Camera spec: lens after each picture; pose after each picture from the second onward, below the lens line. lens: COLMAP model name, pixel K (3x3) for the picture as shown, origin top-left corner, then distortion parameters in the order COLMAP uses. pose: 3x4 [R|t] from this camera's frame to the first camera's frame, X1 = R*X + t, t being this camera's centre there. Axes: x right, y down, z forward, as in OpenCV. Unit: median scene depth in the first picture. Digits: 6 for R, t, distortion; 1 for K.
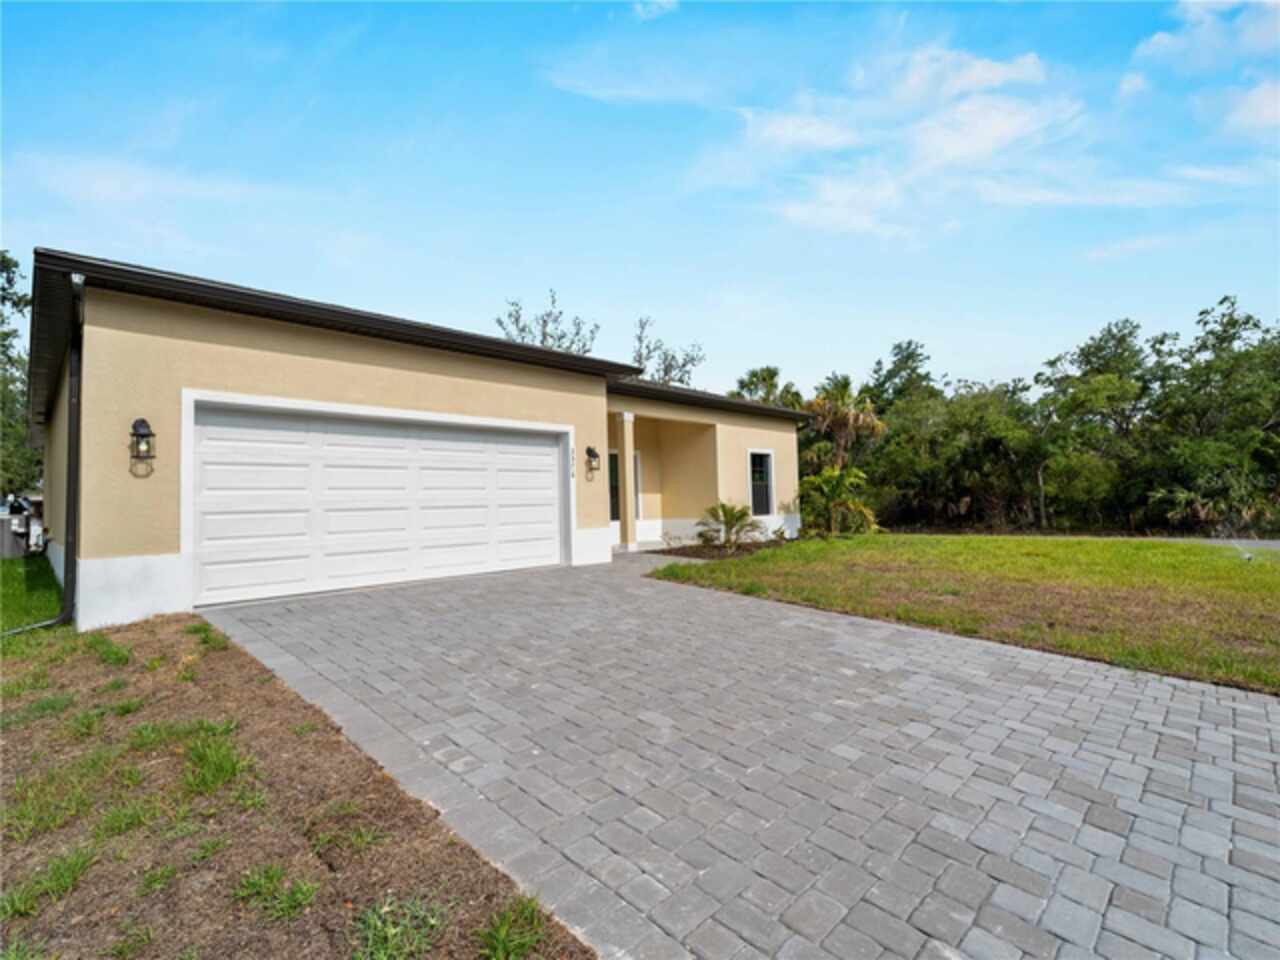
lens RADIAL K [[580.4, 0, 640.0], [0, 580.4, 480.0], [0, 0, 1]] dist [0.002896, 0.000459]
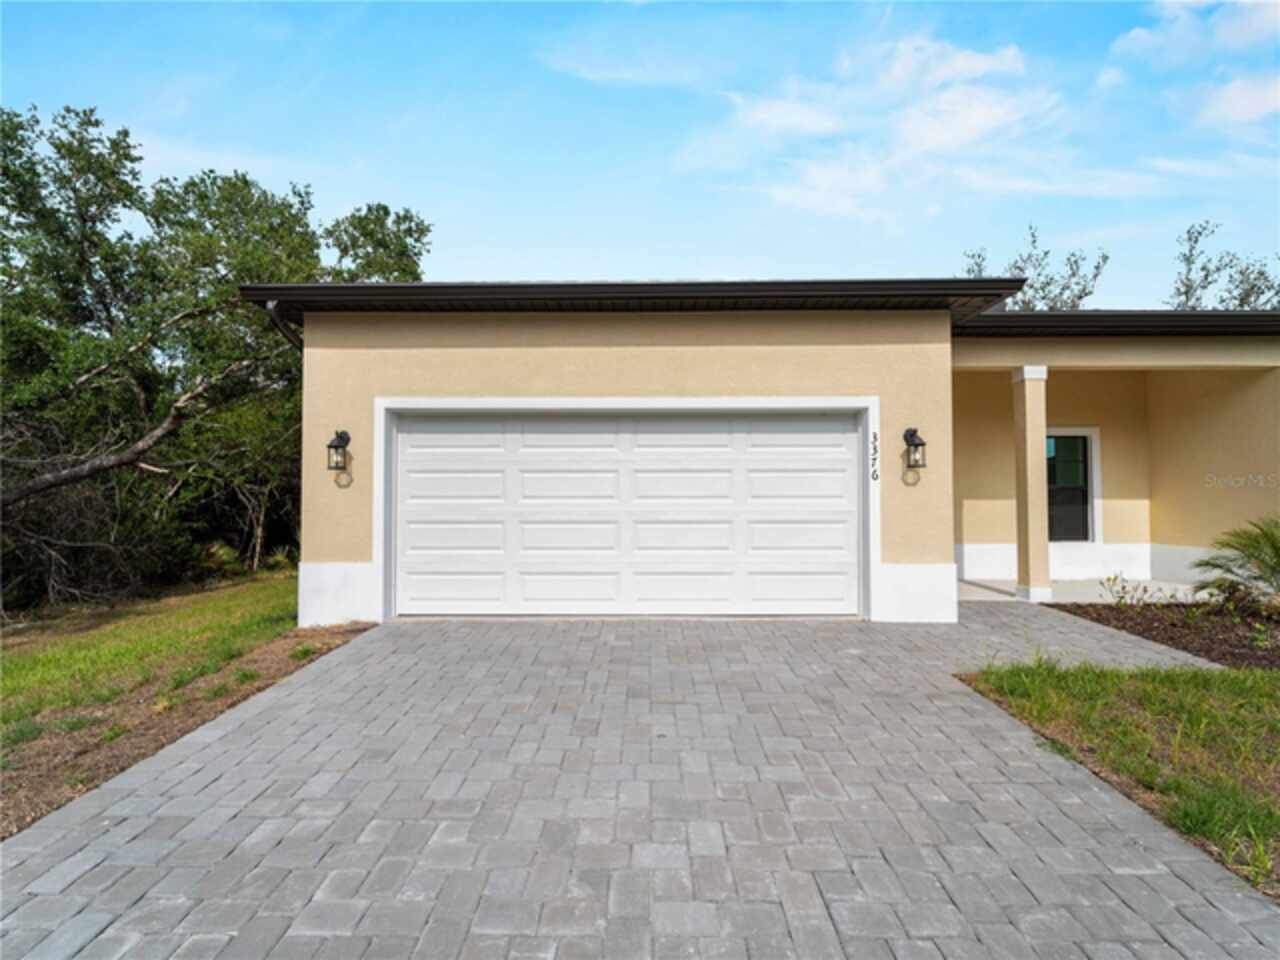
lens RADIAL K [[580.4, 0, 640.0], [0, 580.4, 480.0], [0, 0, 1]] dist [0.002896, 0.000459]
pose [[0.707179, 0.000639, -0.707035, 0.138067], [0.010871, 0.999872, 0.011777, -0.013534], [0.706951, -0.016014, 0.707081, 0.360685]]
